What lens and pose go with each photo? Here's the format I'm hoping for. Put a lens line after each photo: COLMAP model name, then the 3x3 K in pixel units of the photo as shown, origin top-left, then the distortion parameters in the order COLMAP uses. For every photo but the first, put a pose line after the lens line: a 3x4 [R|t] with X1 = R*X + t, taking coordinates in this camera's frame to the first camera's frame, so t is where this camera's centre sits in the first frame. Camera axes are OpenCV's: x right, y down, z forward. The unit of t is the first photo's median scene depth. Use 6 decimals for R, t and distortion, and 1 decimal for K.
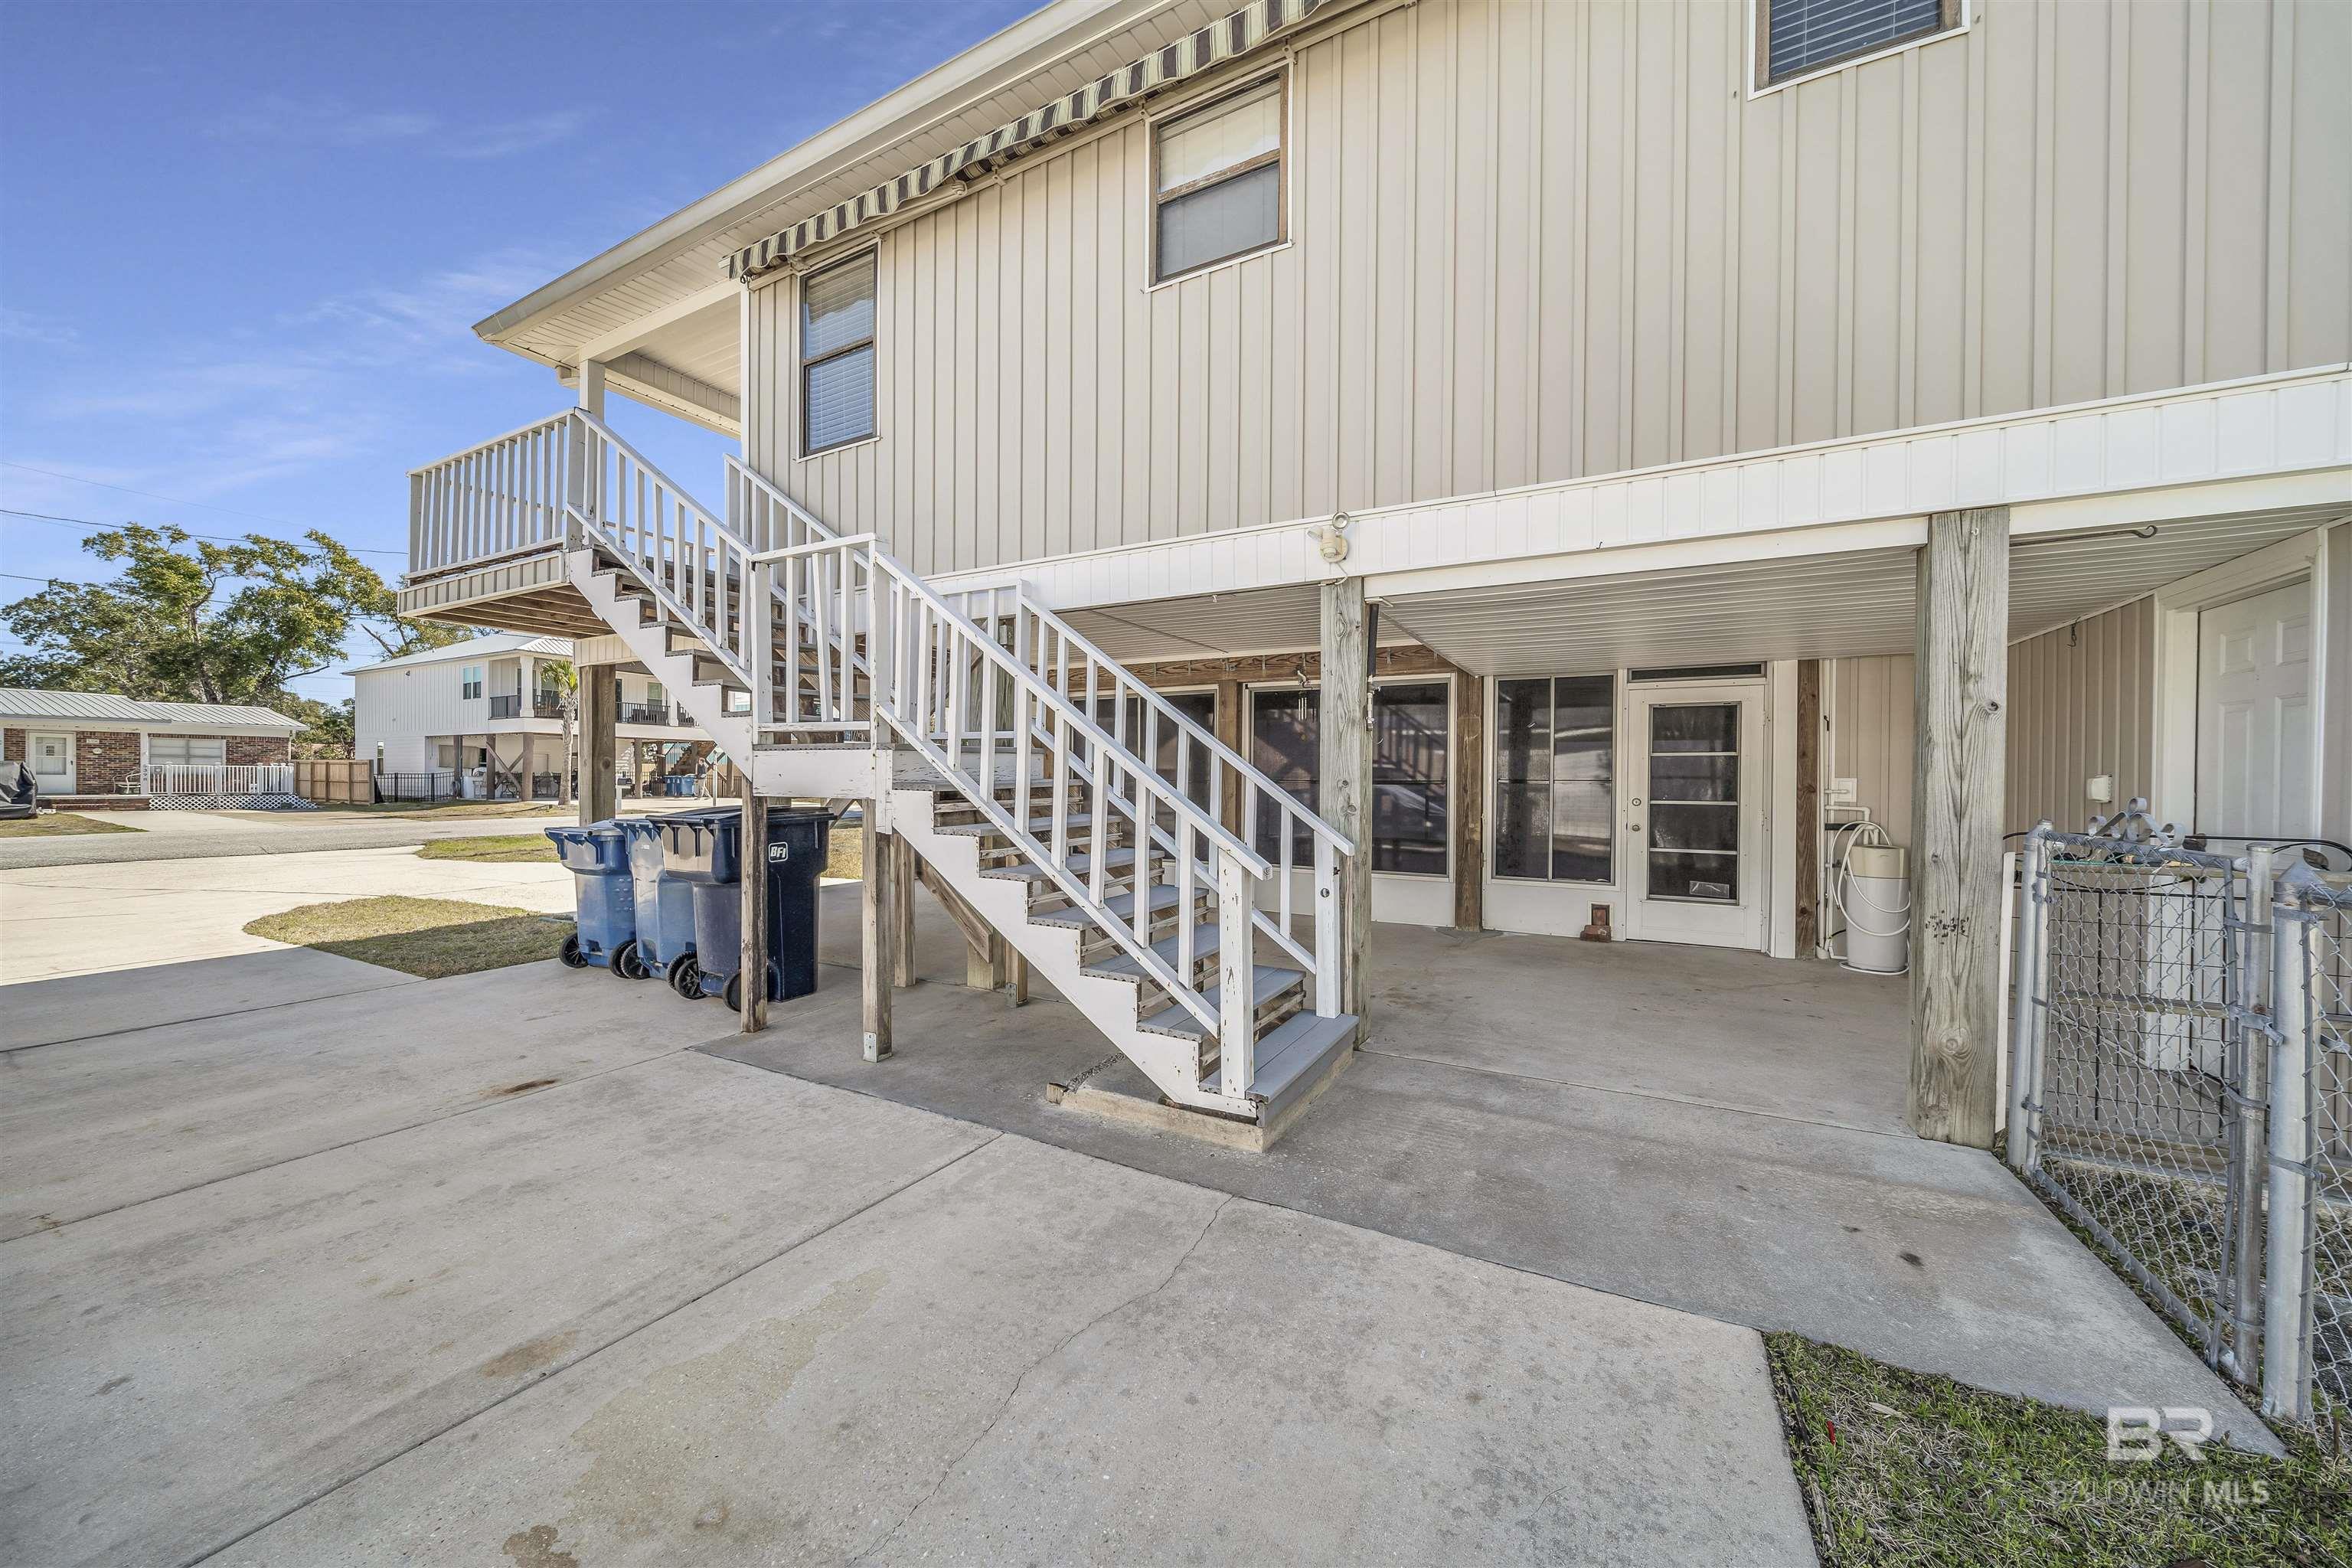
lens RADIAL K [[841.1, 0, 1167.2], [0, 841.1, 787.9], [0, 0, 1]] dist [-0.000557, -0.000059]
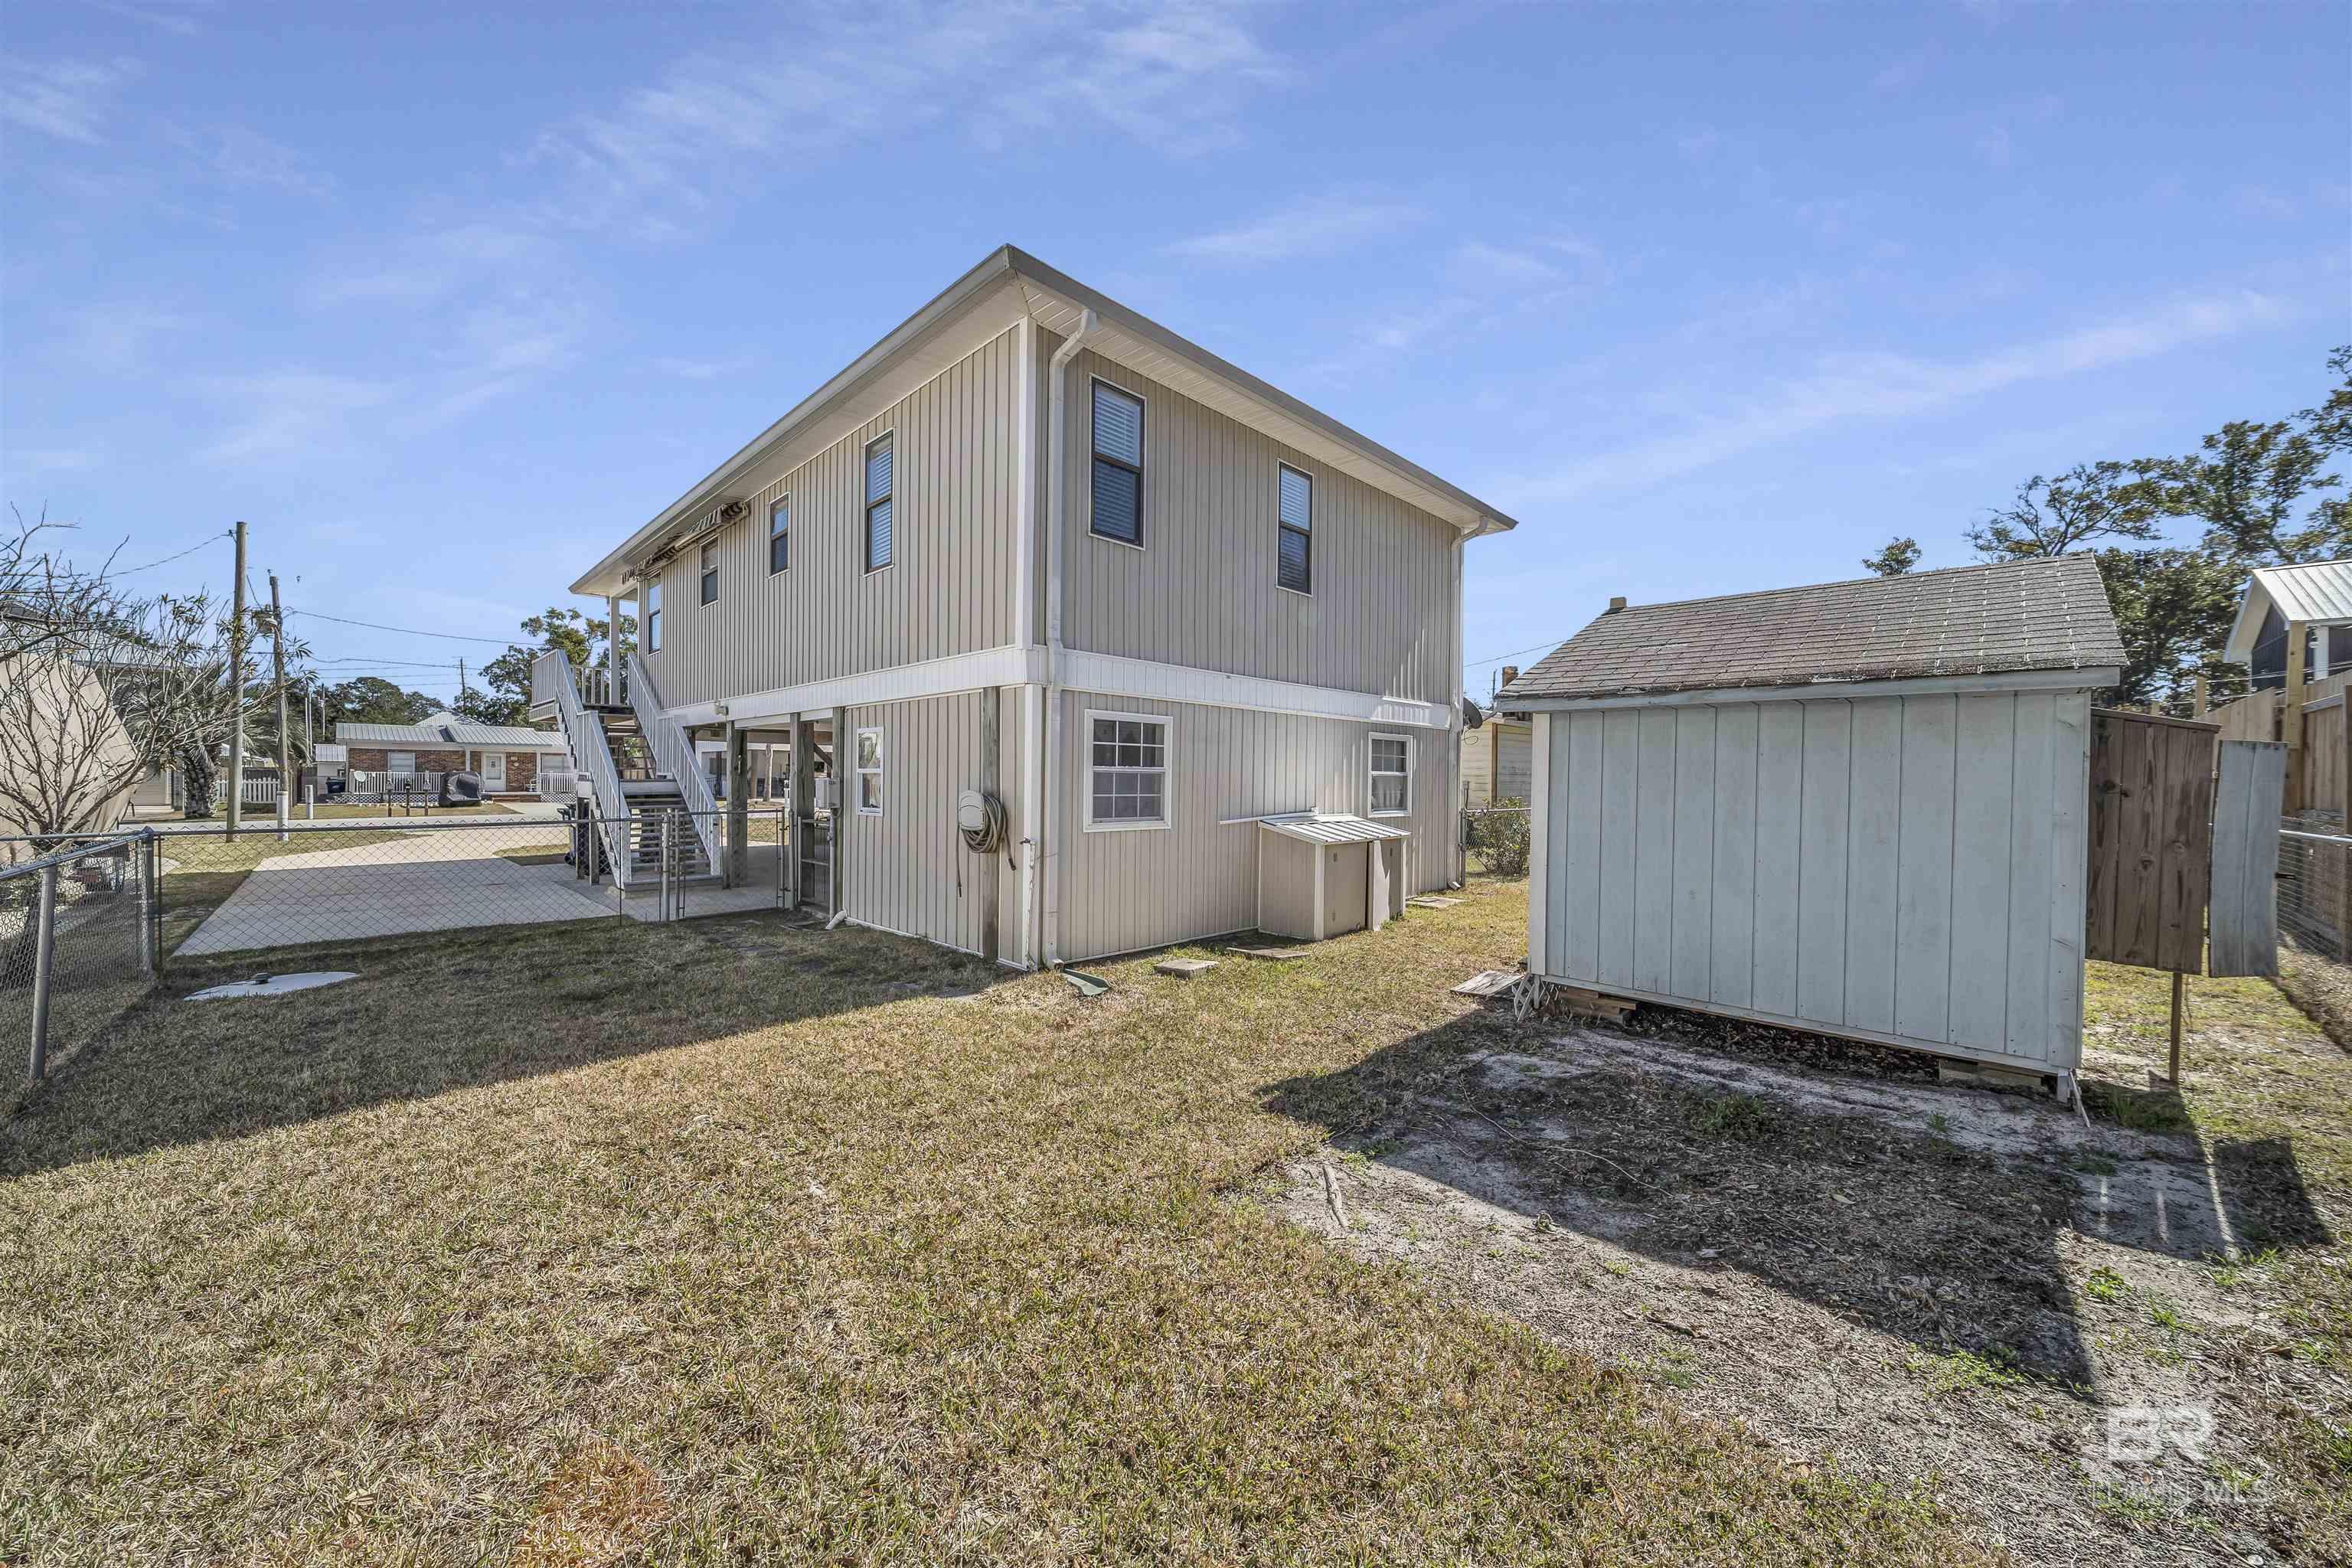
lens RADIAL K [[841.1, 0, 1177.7], [0, 841.1, 787.1], [0, 0, 1]] dist [-0.000557, -0.000059]
pose [[0.963155, 0.006043, -0.268878, 0.253371], [-0.007452, 0.999963, -0.004221, -0.002897], [0.268843, 0.006069, 0.963165, -0.137033]]
